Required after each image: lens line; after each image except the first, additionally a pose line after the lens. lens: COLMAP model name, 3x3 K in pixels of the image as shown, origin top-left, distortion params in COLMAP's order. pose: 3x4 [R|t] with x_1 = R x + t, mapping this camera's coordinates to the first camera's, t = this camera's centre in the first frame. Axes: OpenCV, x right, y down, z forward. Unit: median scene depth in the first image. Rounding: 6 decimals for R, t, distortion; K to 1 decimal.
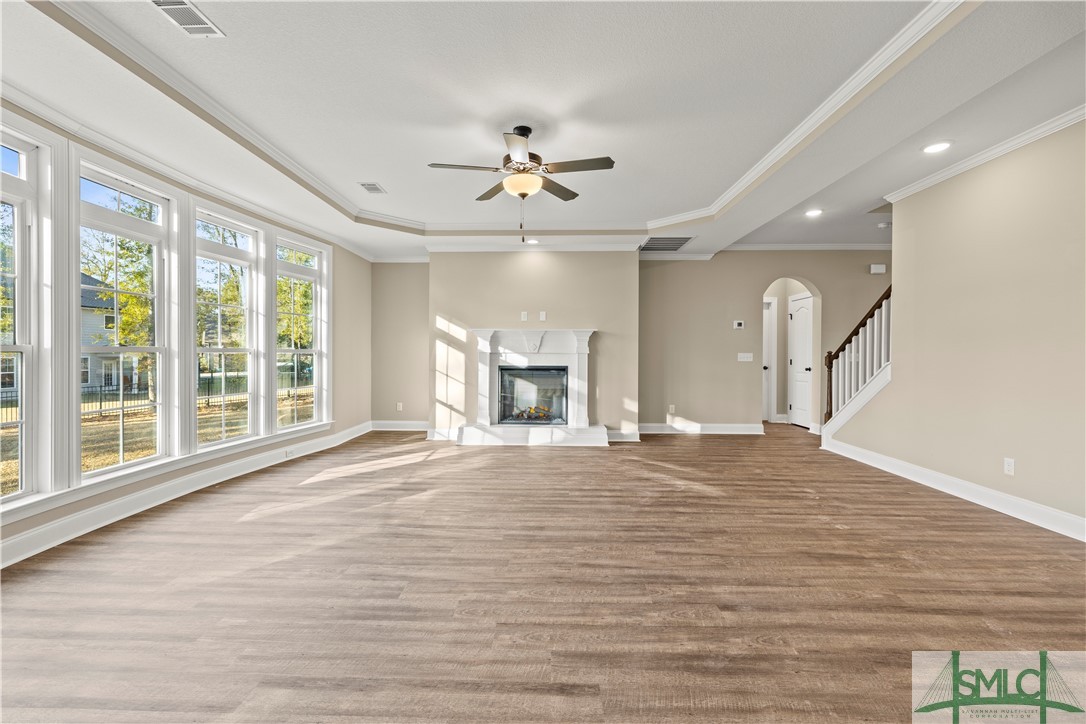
lens RADIAL K [[460.1, 0, 542.1], [0, 460.1, 357.4], [0, 0, 1]] dist [0.001065, 0.000375]
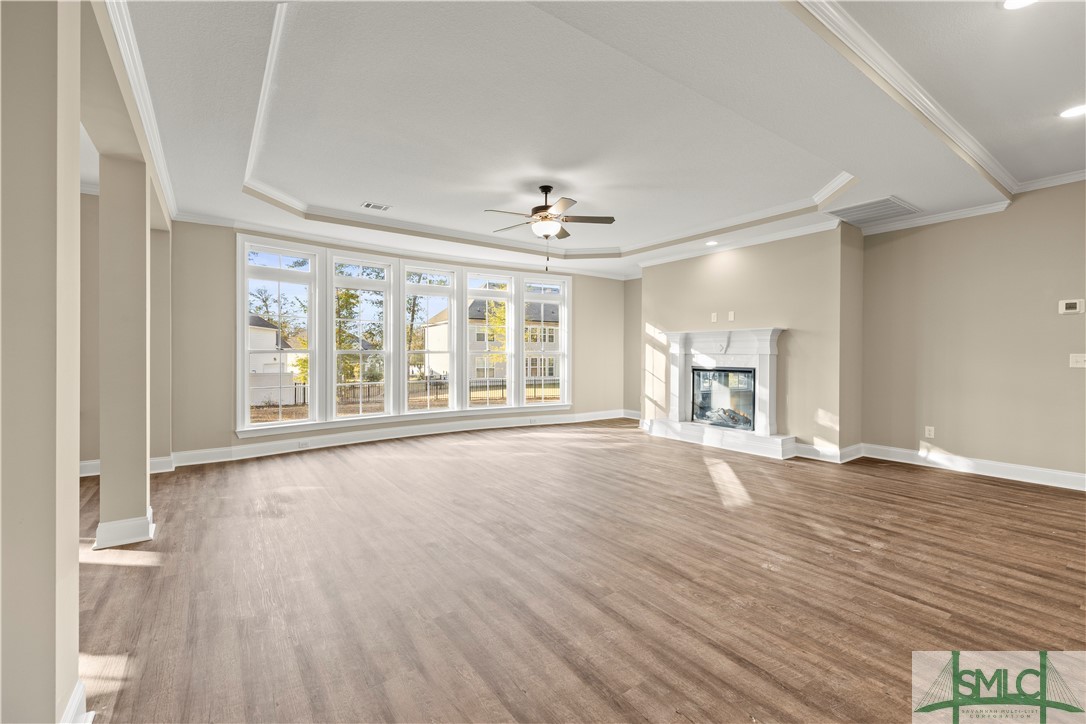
lens RADIAL K [[460.1, 0, 541.5], [0, 460.1, 357.3], [0, 0, 1]] dist [0.001065, 0.000375]
pose [[0.601270, 0.004201, -0.799035, 0.542094], [-0.009855, 0.999949, -0.002159, 0.002772], [0.798985, 0.009172, 0.601281, 0.097398]]
